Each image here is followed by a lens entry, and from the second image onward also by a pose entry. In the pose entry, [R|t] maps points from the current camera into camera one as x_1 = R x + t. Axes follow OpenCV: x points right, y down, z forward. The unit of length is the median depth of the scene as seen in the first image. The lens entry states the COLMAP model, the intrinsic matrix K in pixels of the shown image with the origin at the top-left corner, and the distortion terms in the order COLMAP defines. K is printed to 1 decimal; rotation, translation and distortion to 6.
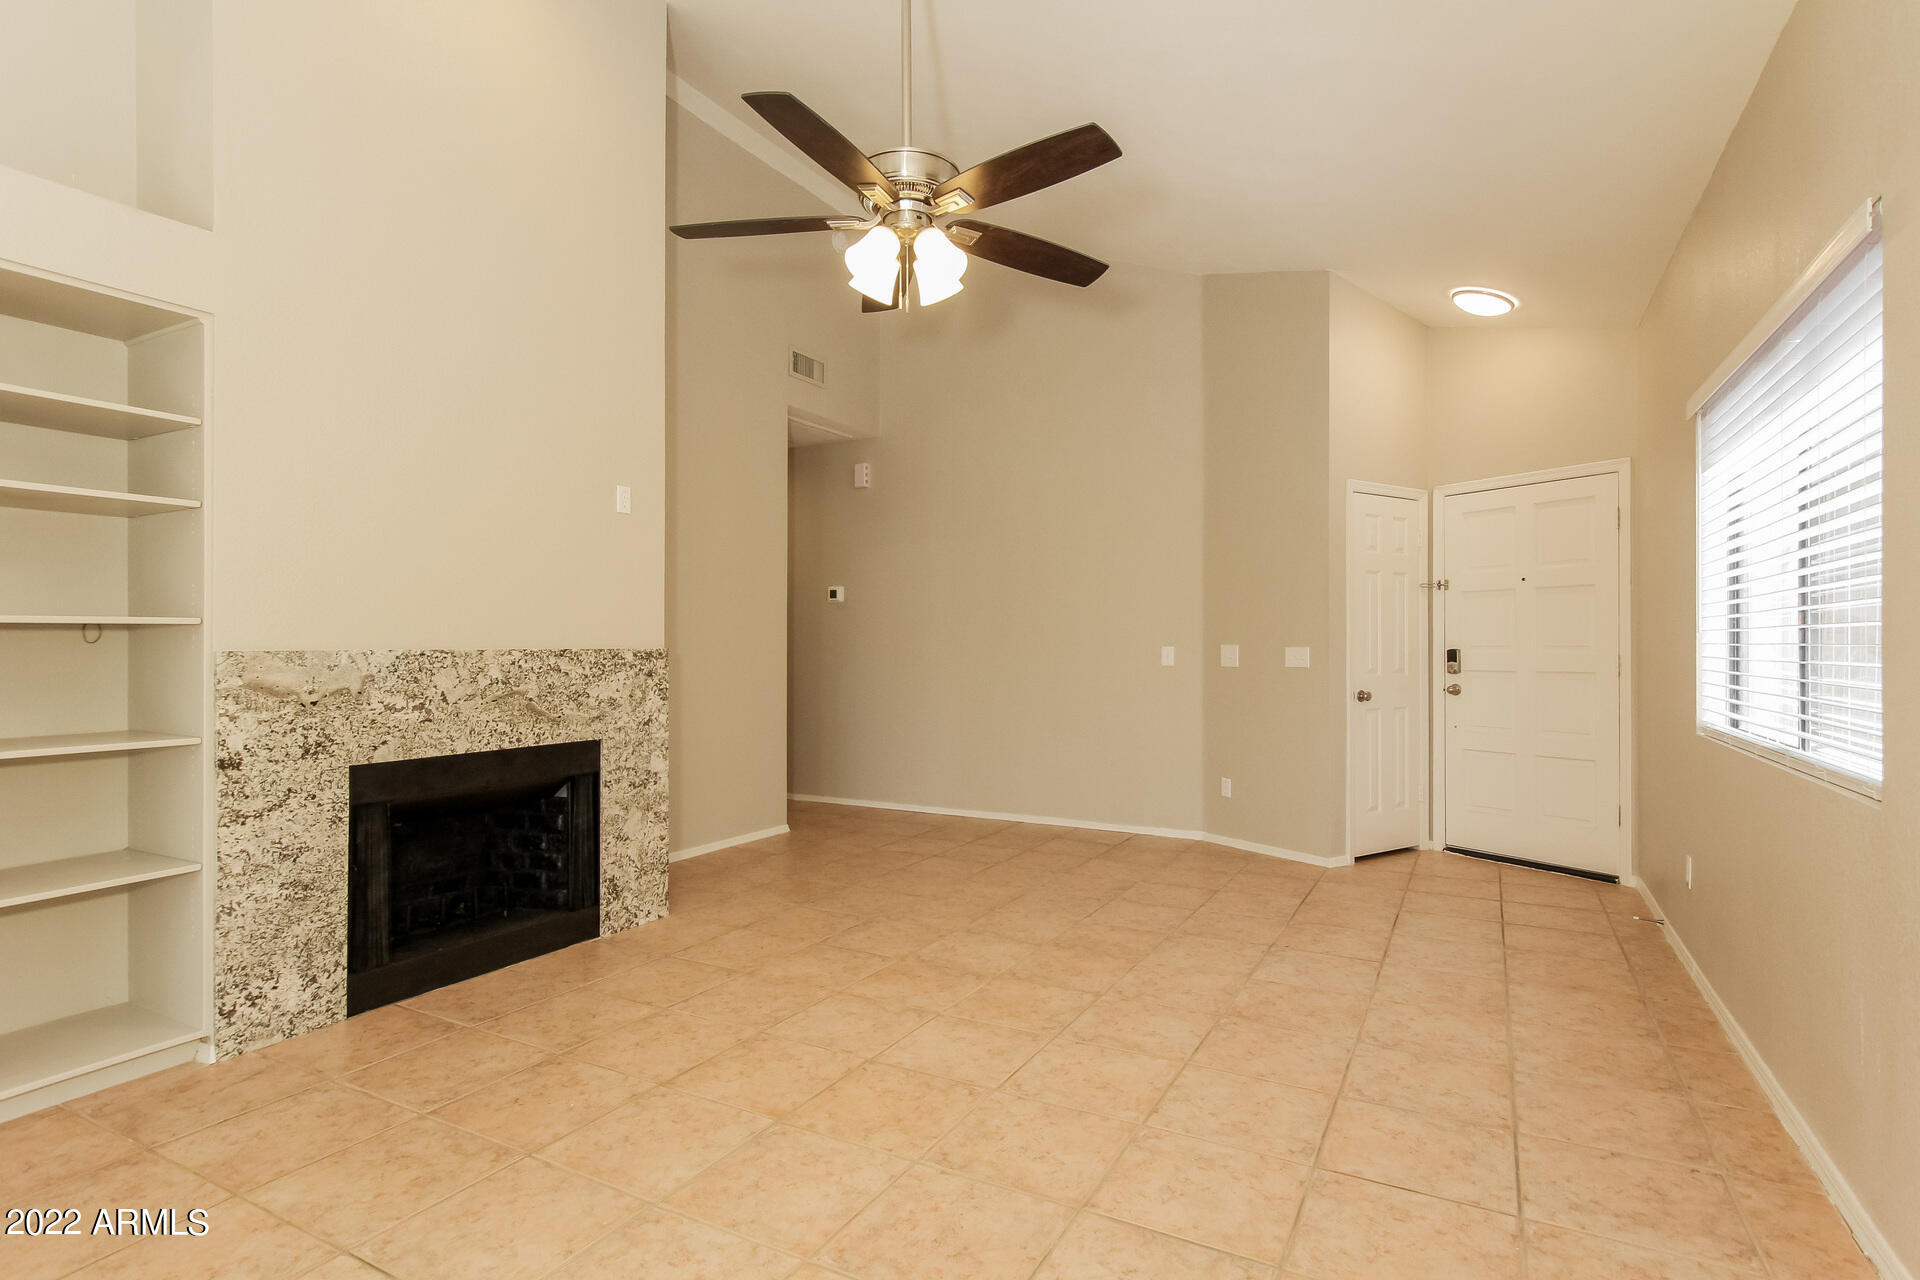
lens RADIAL K [[952.6, 0, 963.5], [0, 952.6, 646.3], [0, 0, 1]] dist [-0.001531, 0.000482]
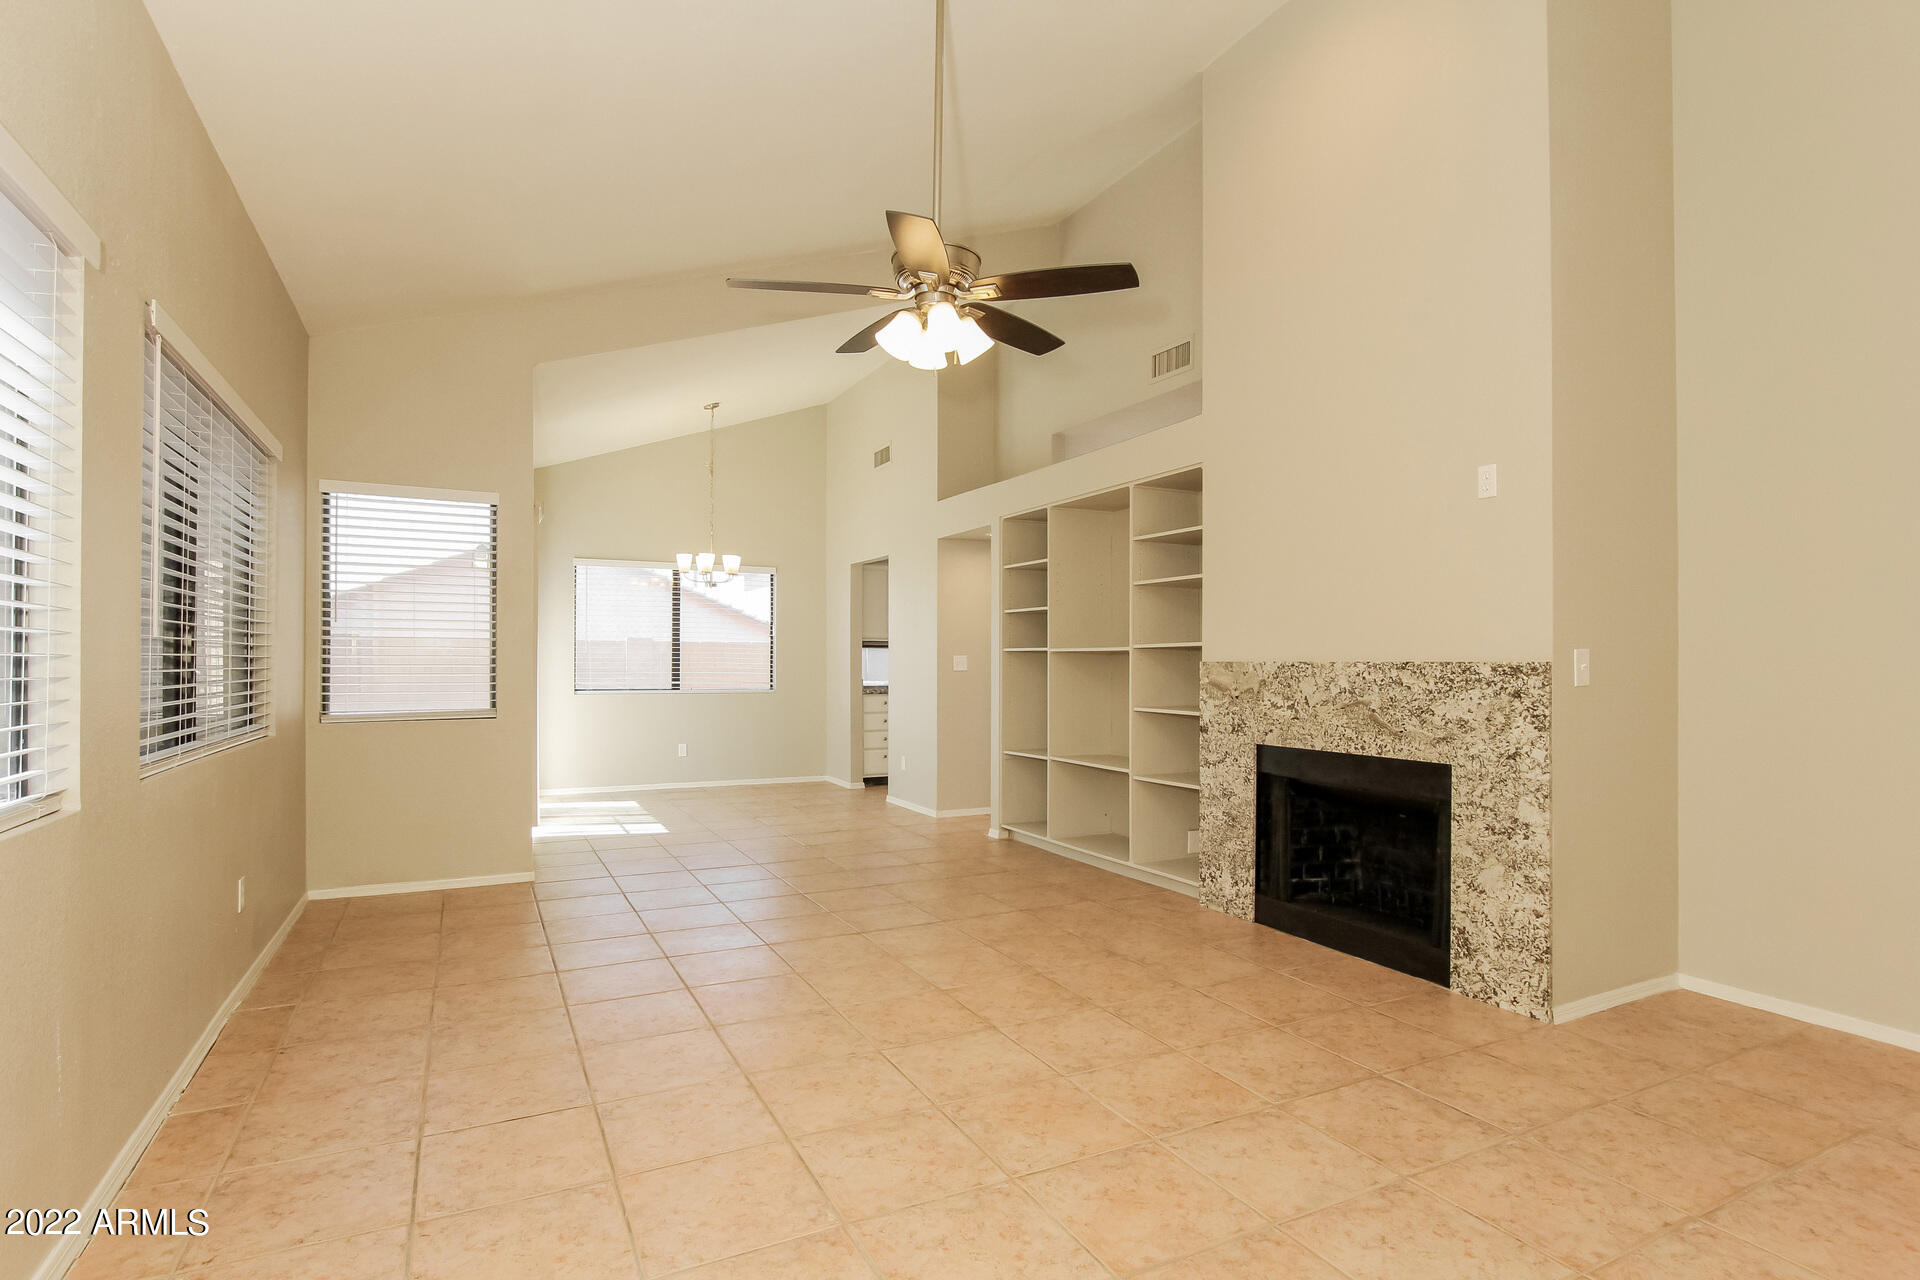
lens RADIAL K [[952.6, 0, 963.5], [0, 952.6, 646.3], [0, 0, 1]] dist [-0.001531, 0.000482]
pose [[-0.553564, -0.009688, -0.832750, 0.662336], [0.001192, 0.999922, -0.012425, -0.001344], [0.832805, -0.007871, -0.553510, 1.225193]]
